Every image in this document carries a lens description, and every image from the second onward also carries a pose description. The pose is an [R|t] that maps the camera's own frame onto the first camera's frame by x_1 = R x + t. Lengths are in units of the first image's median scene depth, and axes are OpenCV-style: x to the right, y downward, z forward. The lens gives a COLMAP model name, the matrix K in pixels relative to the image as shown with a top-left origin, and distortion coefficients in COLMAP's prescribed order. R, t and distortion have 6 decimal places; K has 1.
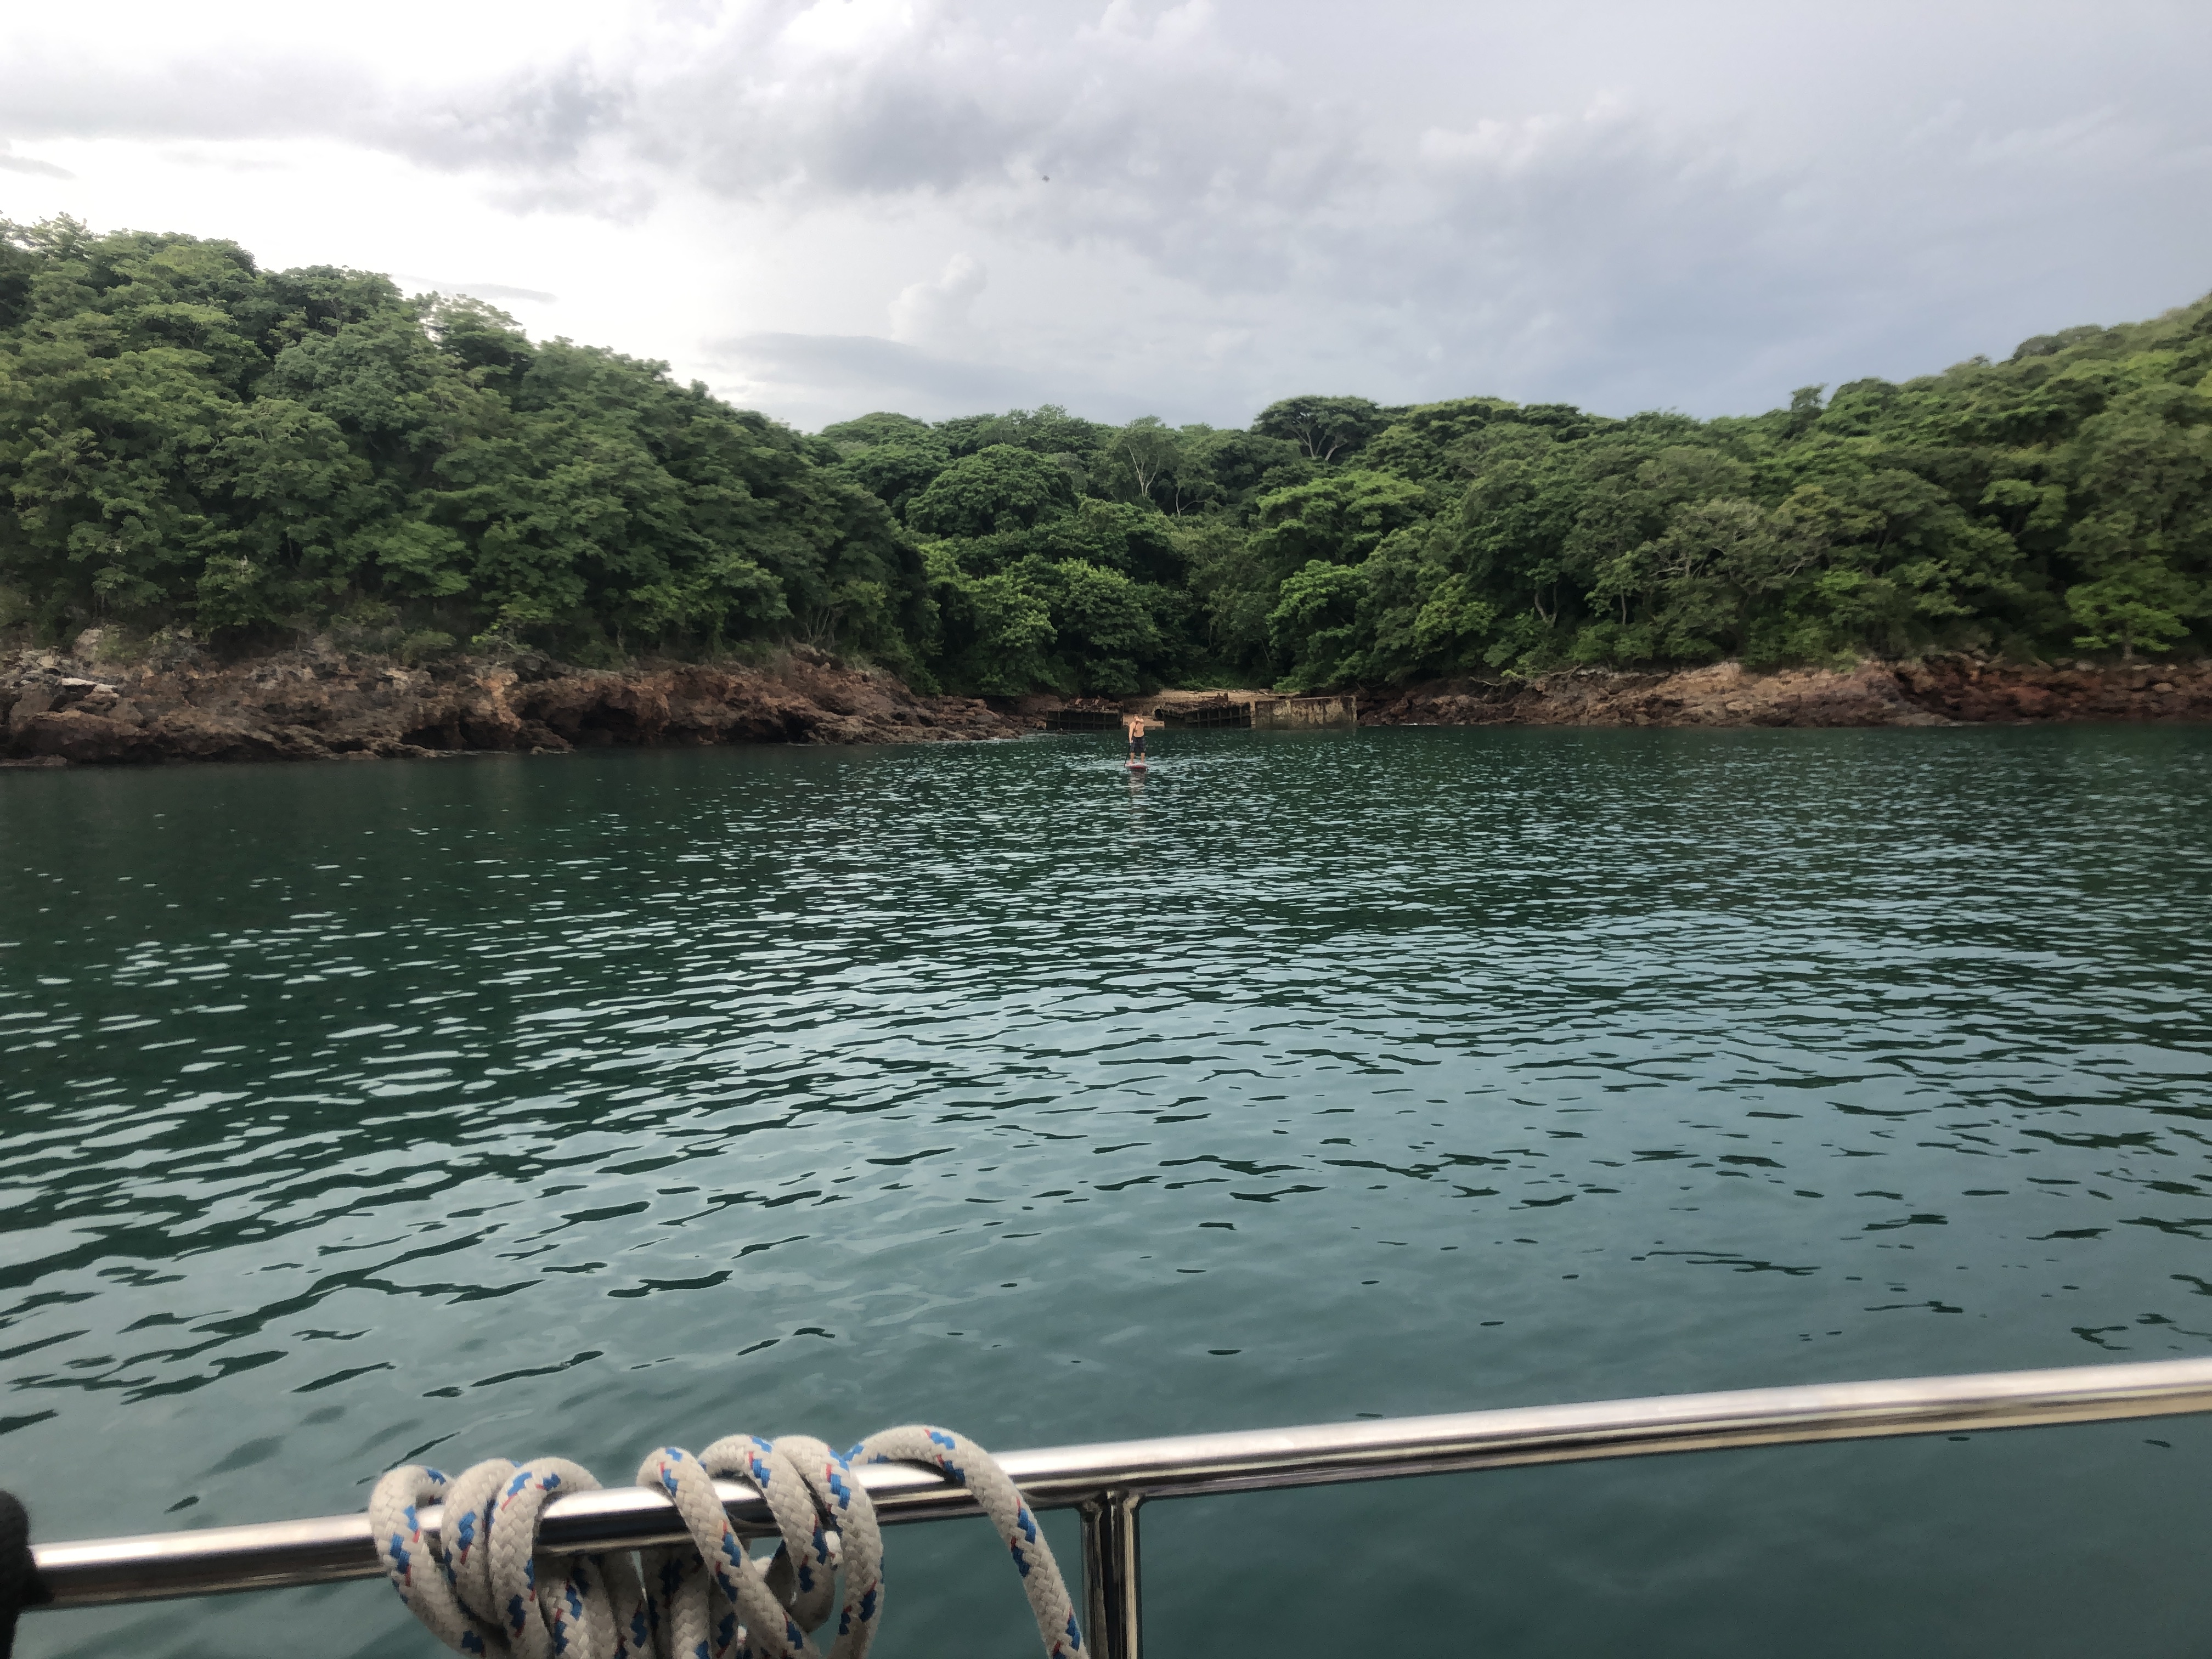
lens RADIAL K [[1830.2, 0, 1028.5], [0, 1830.2, 825.2], [0, 0, 1]] dist [-0.004892, 0.033401]
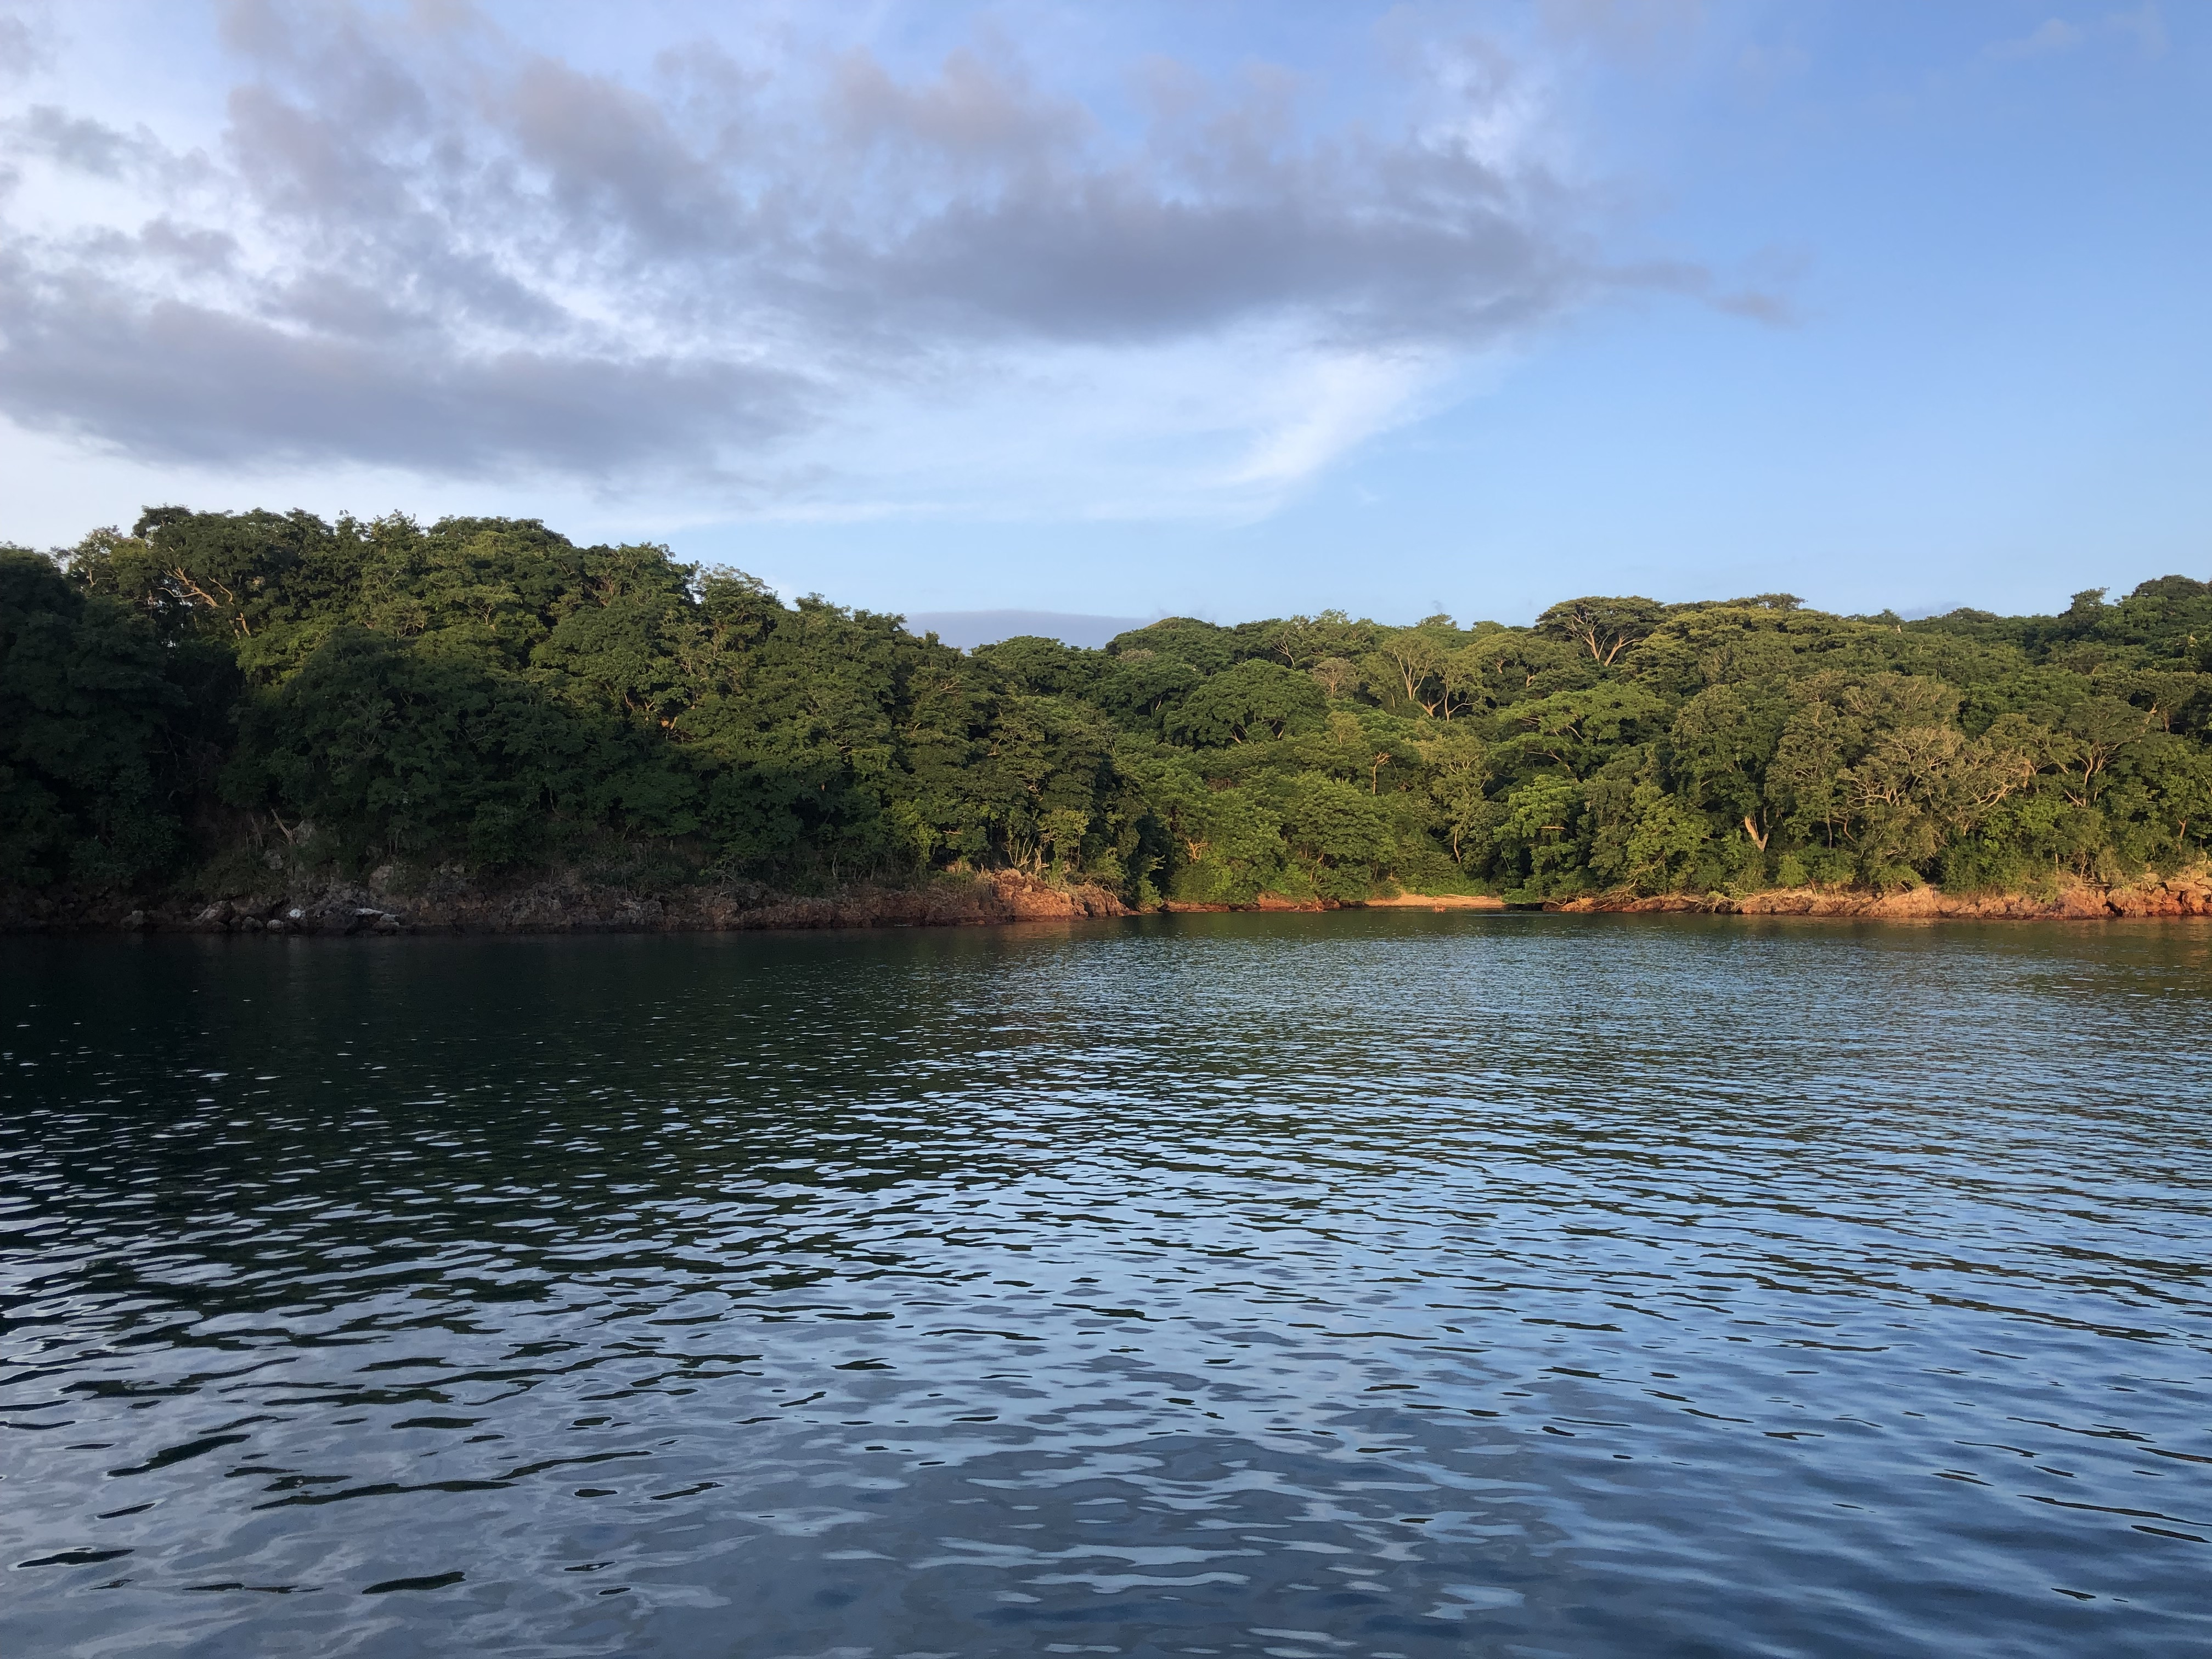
lens RADIAL K [[1830.2, 0, 1109.7], [0, 1830.2, 821.4], [0, 0, 1]] dist [-0.004892, 0.033401]
pose [[0.987276, 0.006329, -0.158891, 0.128535], [-0.020421, 0.995981, -0.087211, -0.038483], [0.157701, 0.089346, 0.983437, -0.084815]]
